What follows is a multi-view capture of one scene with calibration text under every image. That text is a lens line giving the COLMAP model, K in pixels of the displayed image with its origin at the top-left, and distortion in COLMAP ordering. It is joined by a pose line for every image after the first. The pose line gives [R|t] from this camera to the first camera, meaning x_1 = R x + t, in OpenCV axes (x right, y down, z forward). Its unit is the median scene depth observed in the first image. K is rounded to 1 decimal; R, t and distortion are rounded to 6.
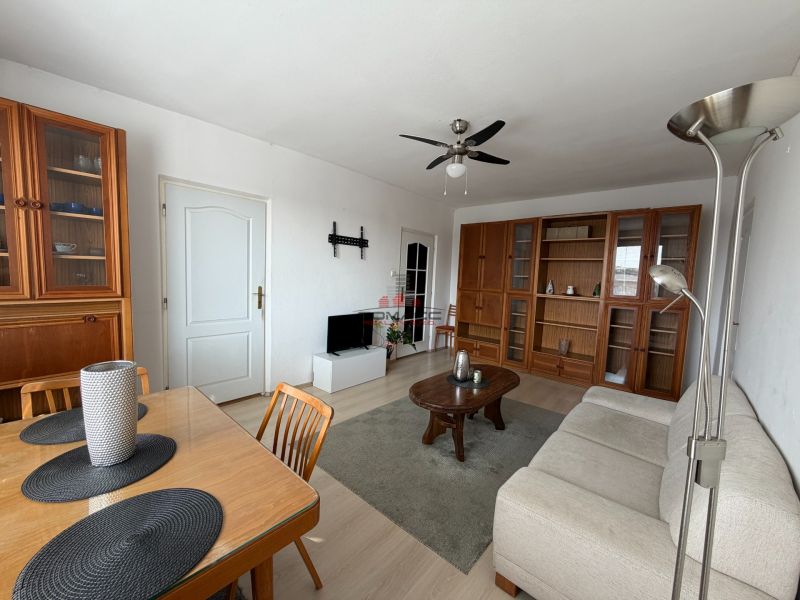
lens RADIAL K [[322.3, 0, 397.1], [0, 322.3, 298.8], [0, 0, 1]] dist [0.001554, 0.000046]
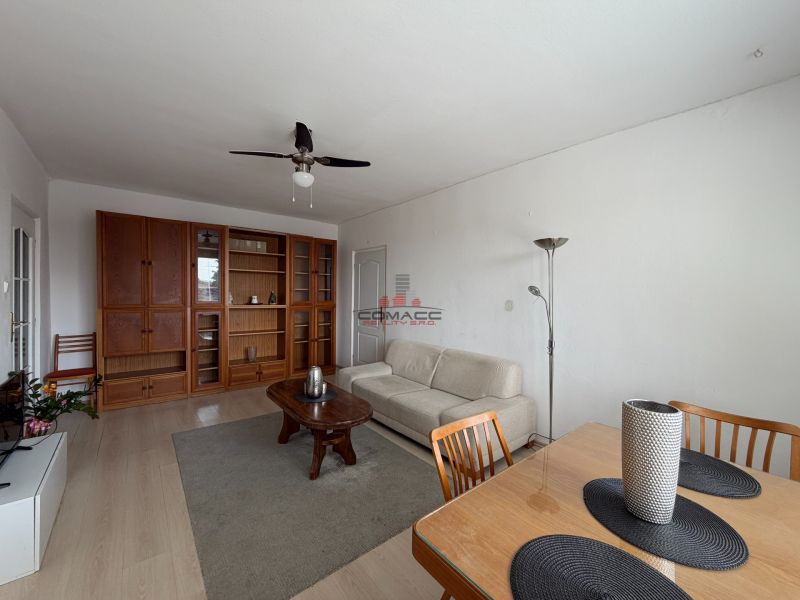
lens RADIAL K [[322.3, 0, 397.1], [0, 322.3, 298.8], [0, 0, 1]] dist [0.001554, 0.000046]
pose [[0.138627, -0.052398, 0.988957, -0.452010], [0.071026, 0.996554, 0.042844, -0.041731], [-0.987794, 0.064302, 0.141871, 0.378697]]
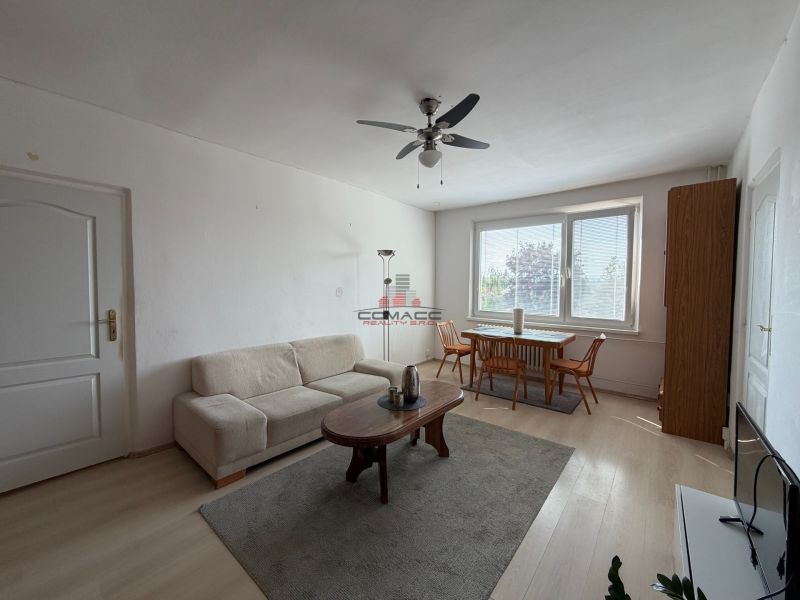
lens RADIAL K [[322.3, 0, 397.1], [0, 322.3, 298.8], [0, 0, 1]] dist [0.001554, 0.000046]
pose [[-0.997671, -0.043753, -0.052328, 1.385215], [-0.049840, 0.991359, 0.121338, -0.154589], [0.046567, 0.123664, -0.991231, 2.649432]]
